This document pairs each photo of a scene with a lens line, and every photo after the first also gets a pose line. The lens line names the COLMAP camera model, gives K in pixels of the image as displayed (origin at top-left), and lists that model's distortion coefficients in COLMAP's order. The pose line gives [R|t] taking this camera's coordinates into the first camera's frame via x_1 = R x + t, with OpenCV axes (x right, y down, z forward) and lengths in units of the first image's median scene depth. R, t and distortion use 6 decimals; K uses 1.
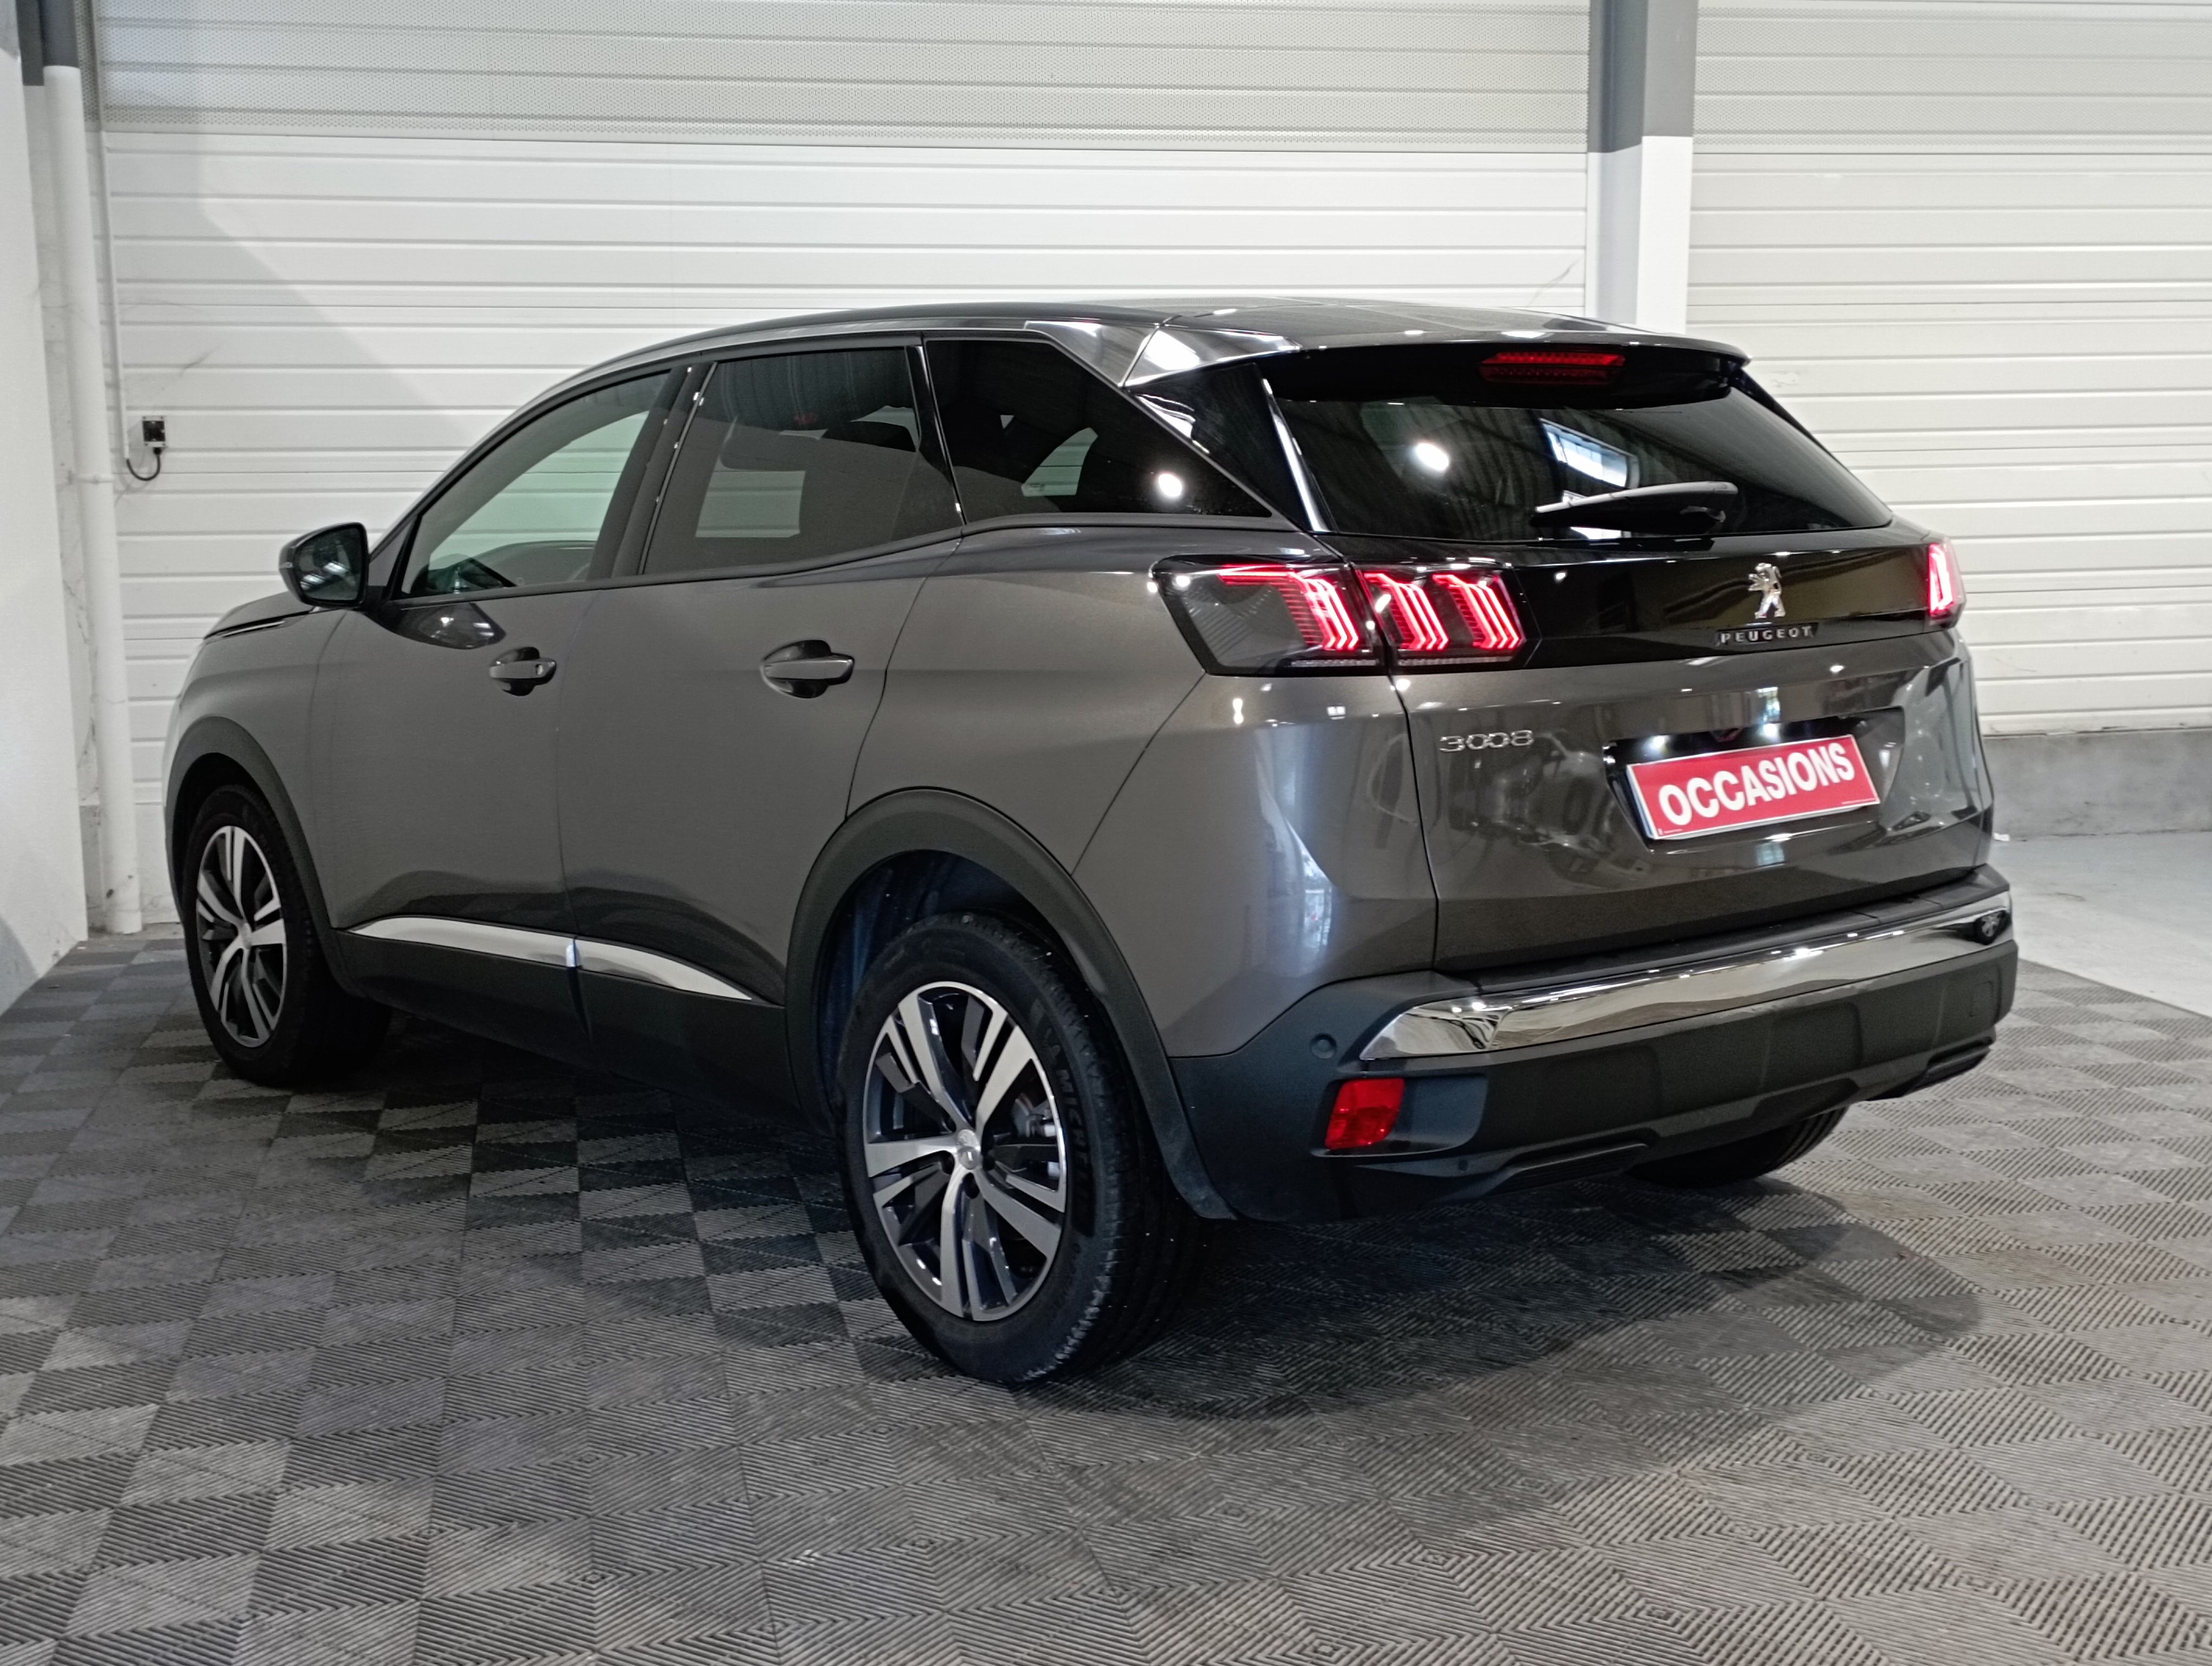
lens RADIAL K [[2517.0, 0, 1106.0], [0, 2517.0, 833.0], [0, 0, 1]] dist [0.066964, -0.067065]
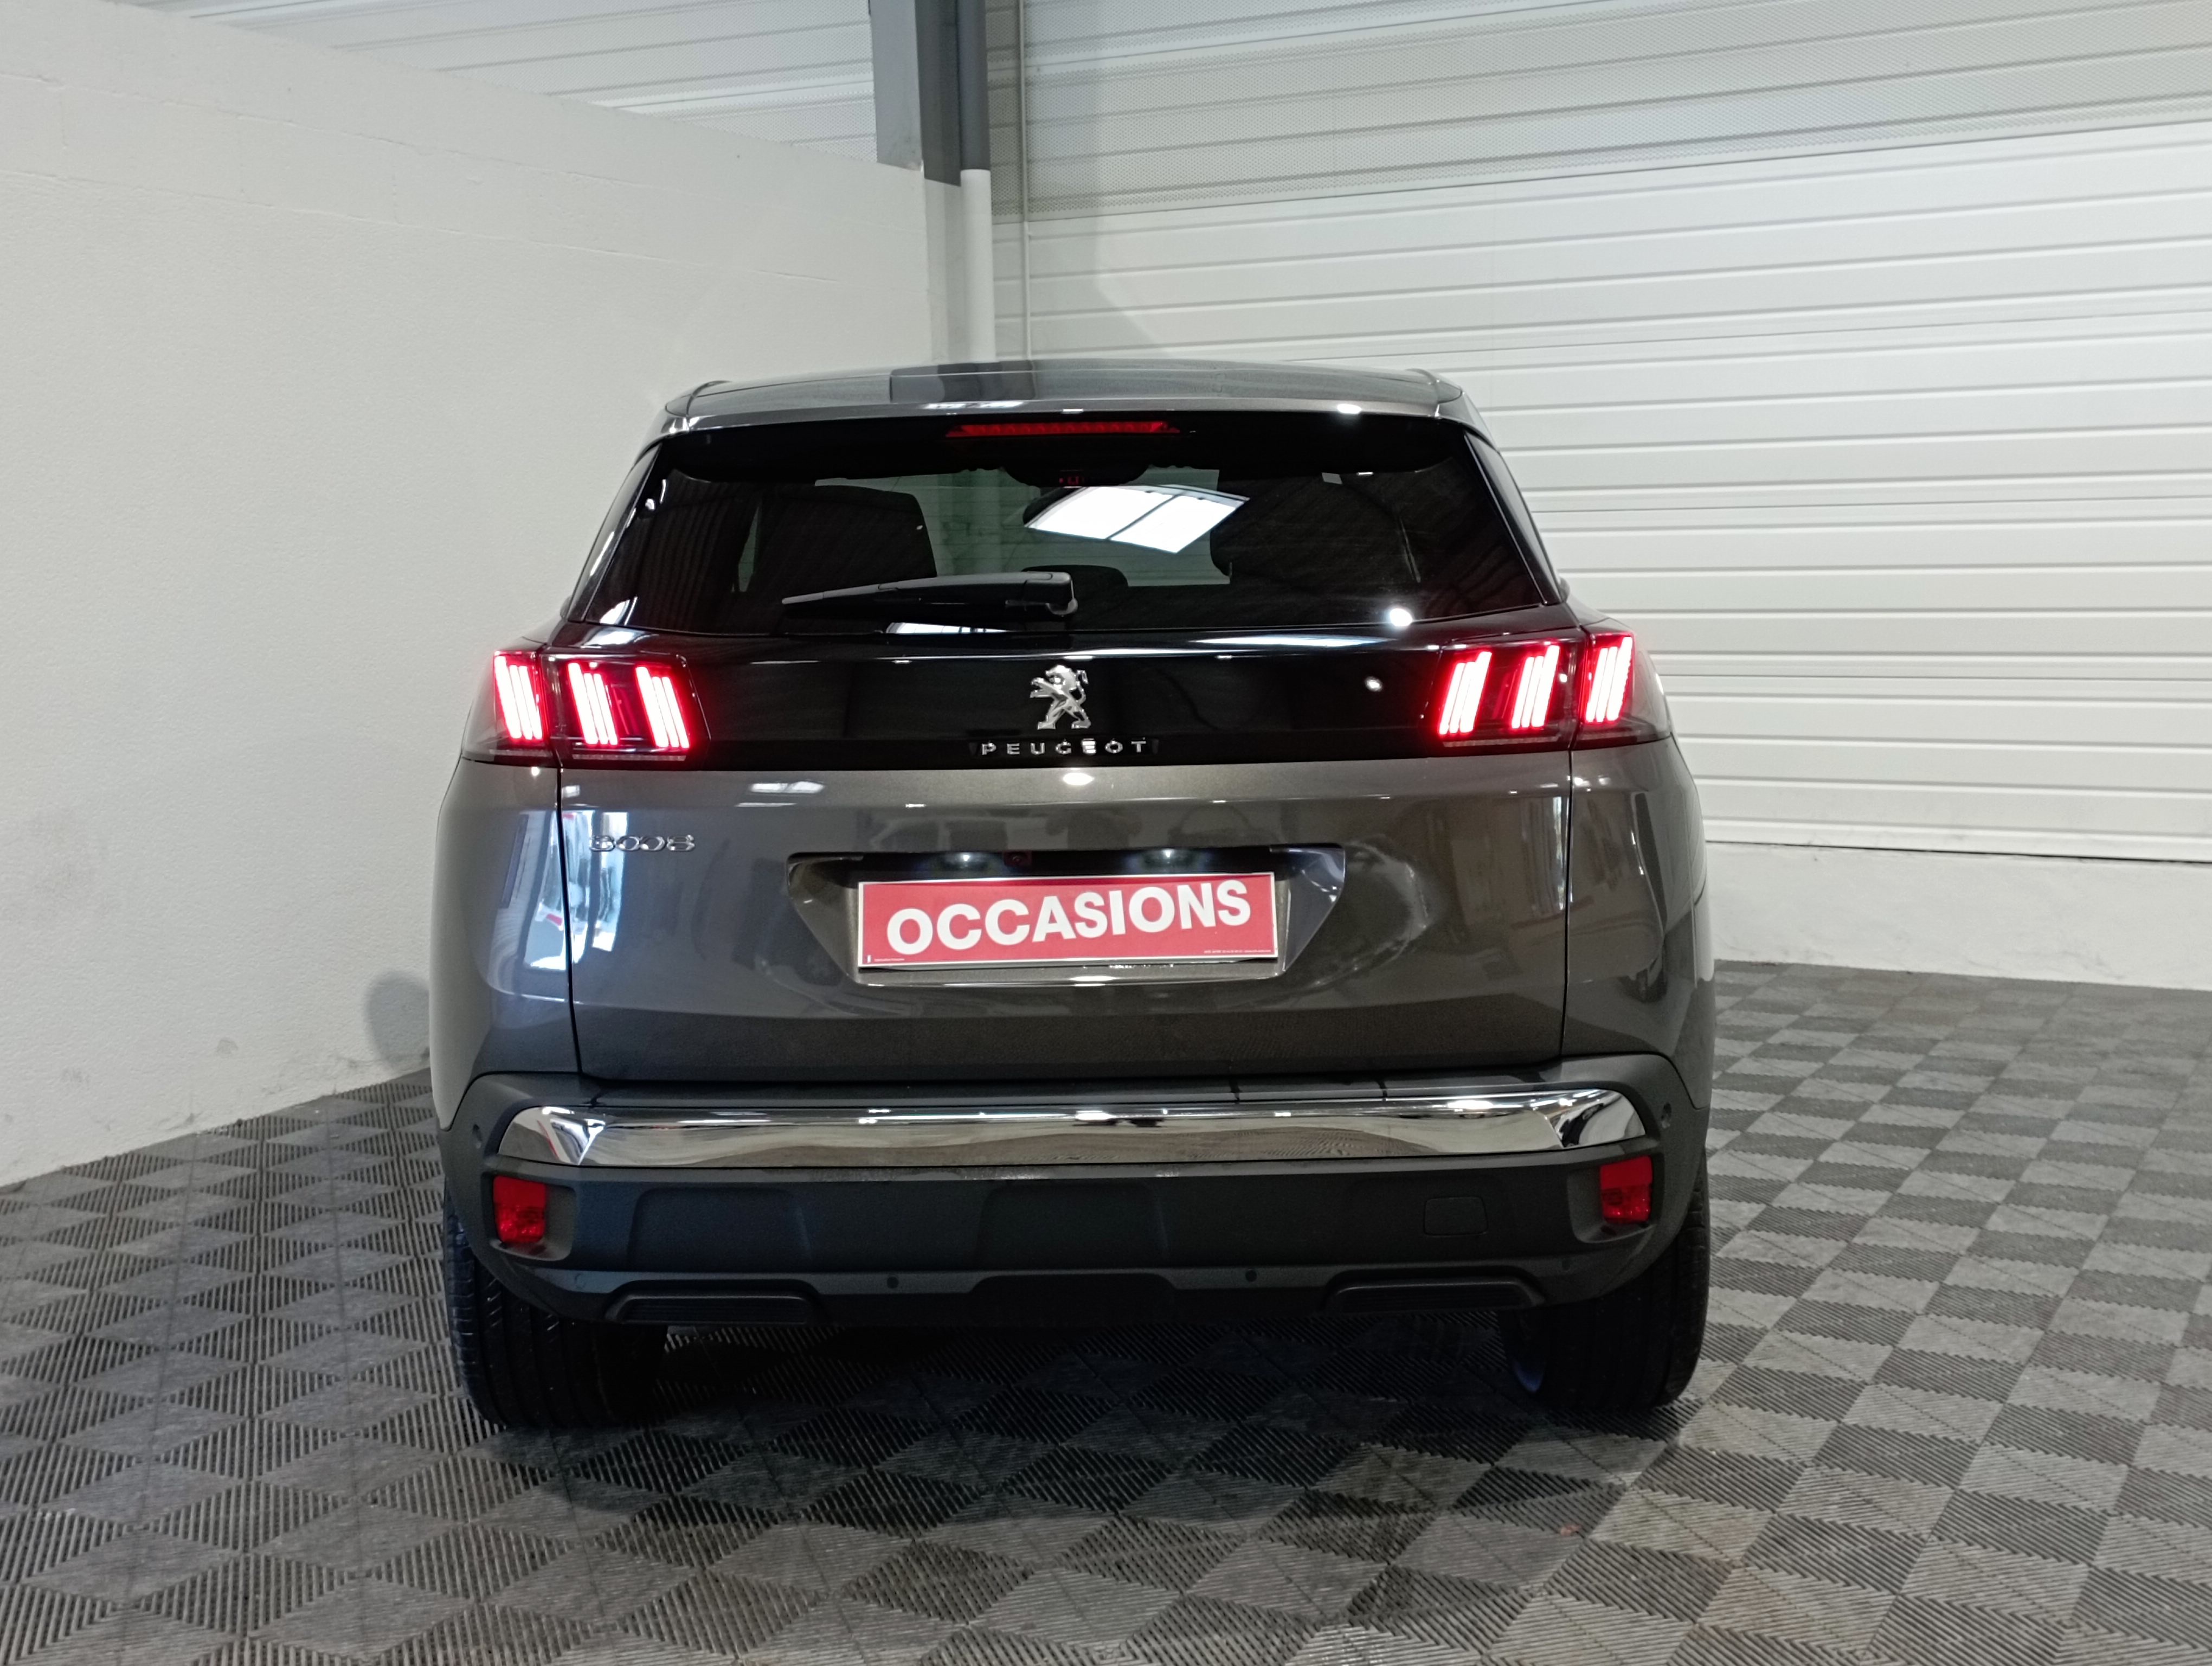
lens RADIAL K [[2543.4, 0, 1106.0], [0, 2543.4, 833.0], [0, 0, 1]] dist [0.061256, -0.046441]
pose [[0.779116, 0.073942, -0.622504, 0.784459], [-0.078735, 0.996698, 0.019846, -0.064854], [0.621916, 0.033550, 0.782365, 0.311164]]
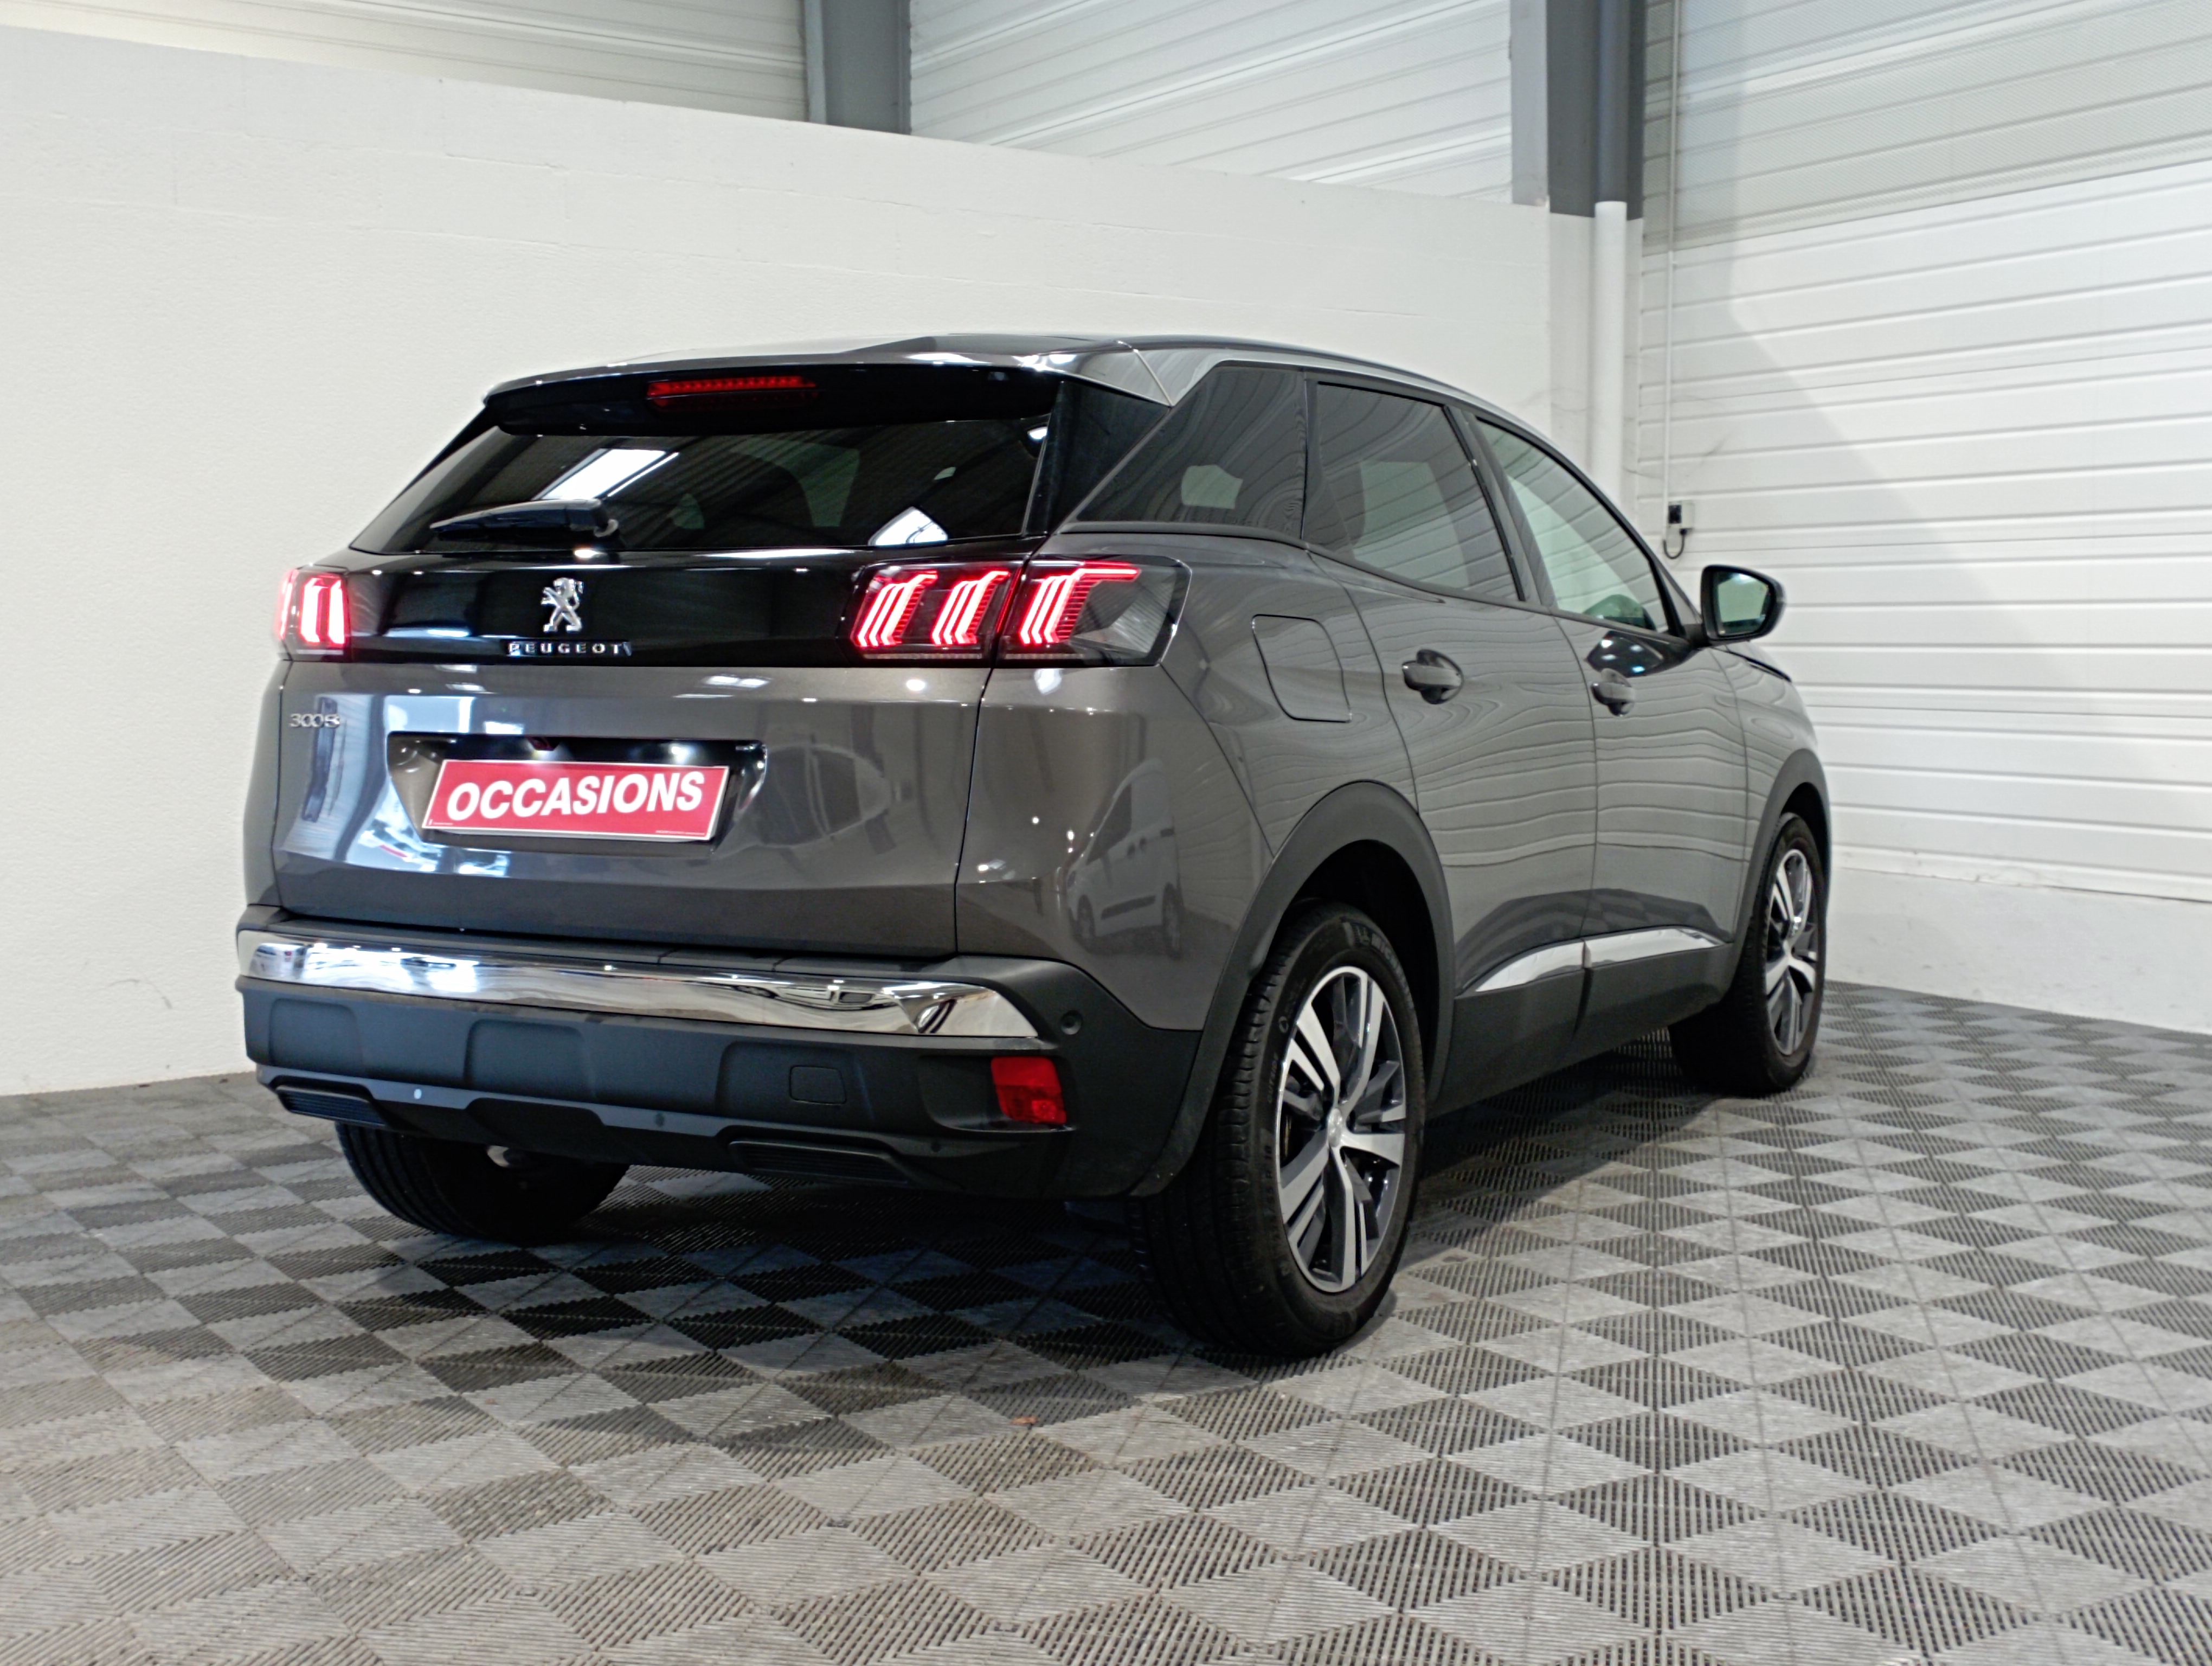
lens RADIAL K [[2551.8, 0, 1106.0], [0, 2551.8, 833.0], [0, 0, 1]] dist [0.022470, 0.007781]
pose [[0.389515, 0.087401, -0.916864, 1.229927], [-0.130972, 0.990627, 0.038791, -0.070106], [0.911660, 0.104973, 0.397311, 0.765306]]
